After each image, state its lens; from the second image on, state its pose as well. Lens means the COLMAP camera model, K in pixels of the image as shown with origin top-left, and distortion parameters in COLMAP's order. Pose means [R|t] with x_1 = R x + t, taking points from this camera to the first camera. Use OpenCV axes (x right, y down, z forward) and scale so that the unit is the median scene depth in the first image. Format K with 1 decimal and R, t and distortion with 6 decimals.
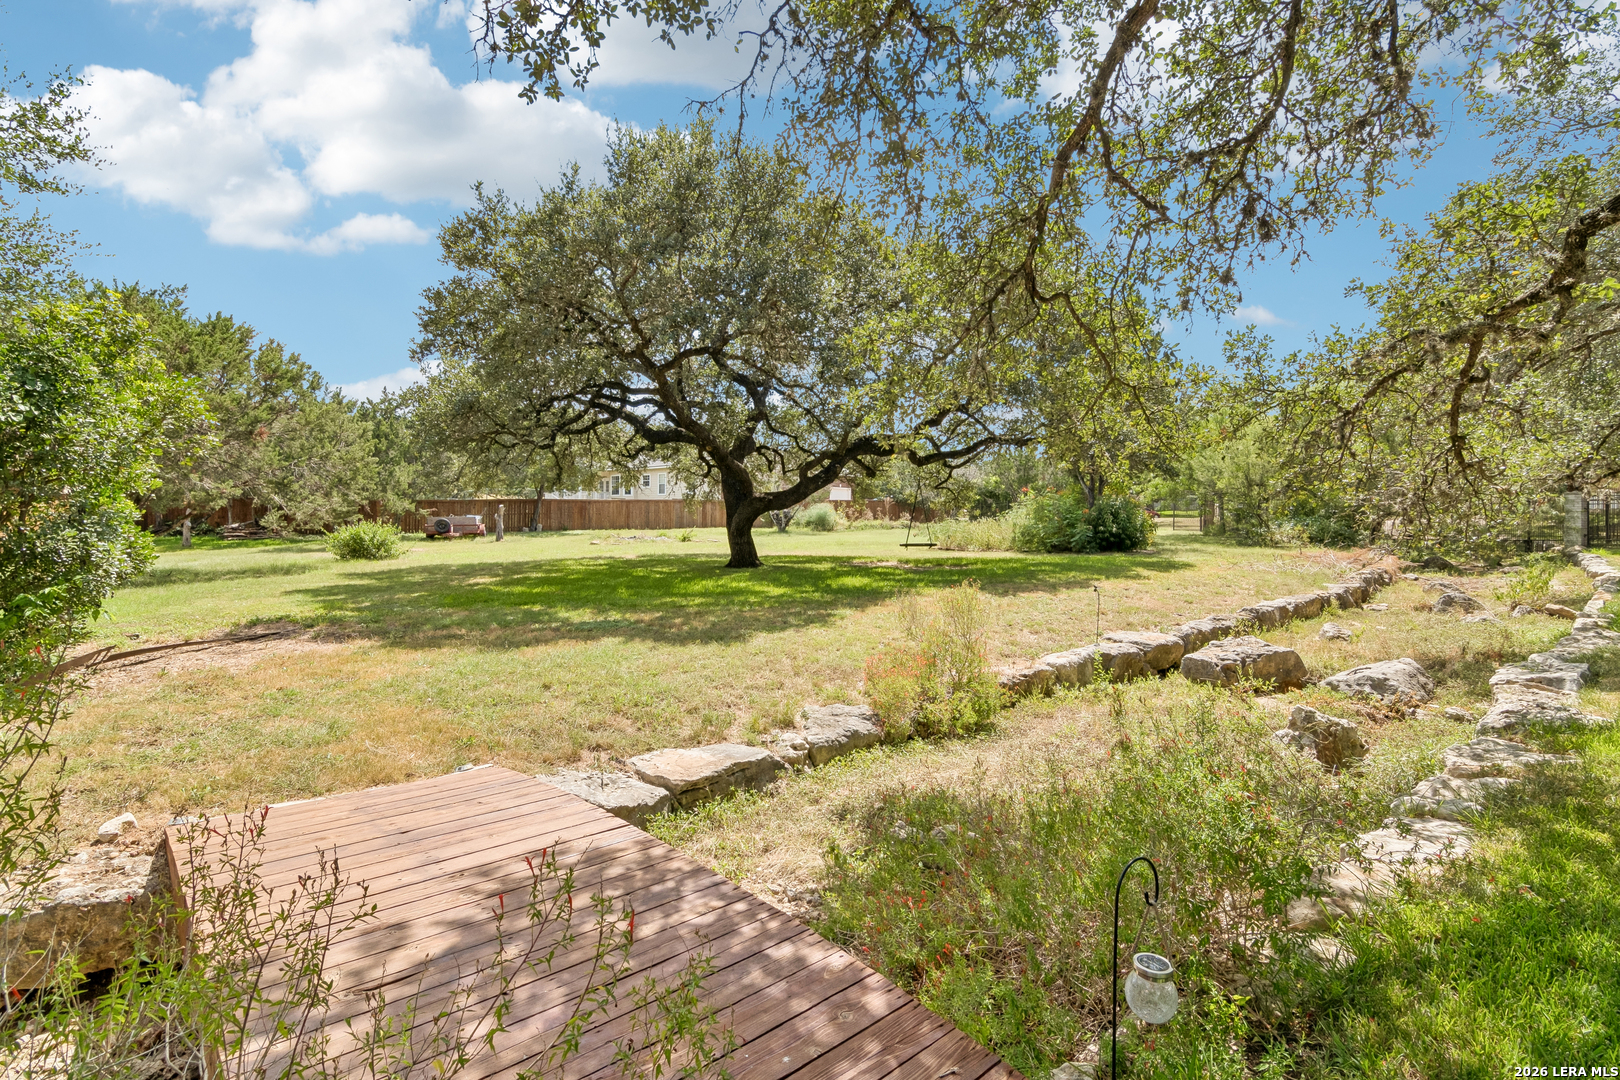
lens RADIAL K [[763.6, 0, 802.2], [0, 763.6, 536.9], [0, 0, 1]] dist [-0.000500, 0.000066]
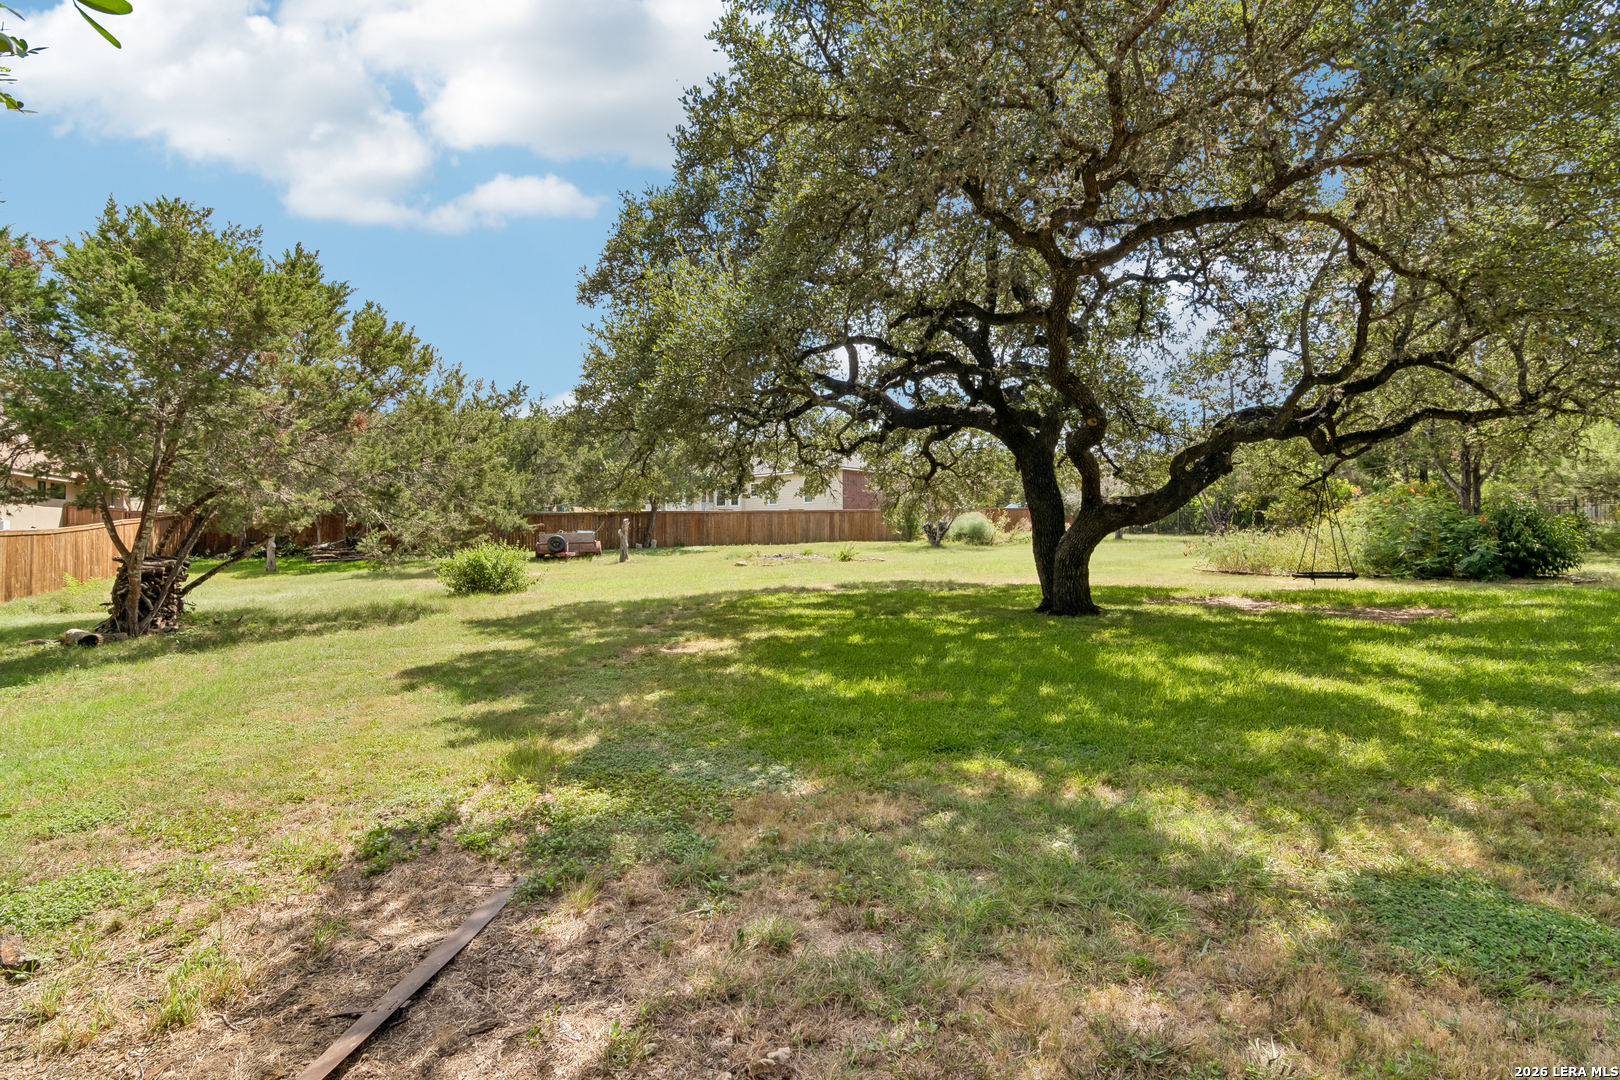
lens RADIAL K [[763.6, 0, 816.7], [0, 763.6, 541.2], [0, 0, 1]] dist [-0.000500, 0.000066]
pose [[0.997766, -0.008675, -0.066247, -0.193565], [0.008224, 0.999941, -0.007082, -0.014031], [0.066304, 0.006521, 0.997778, 0.260959]]
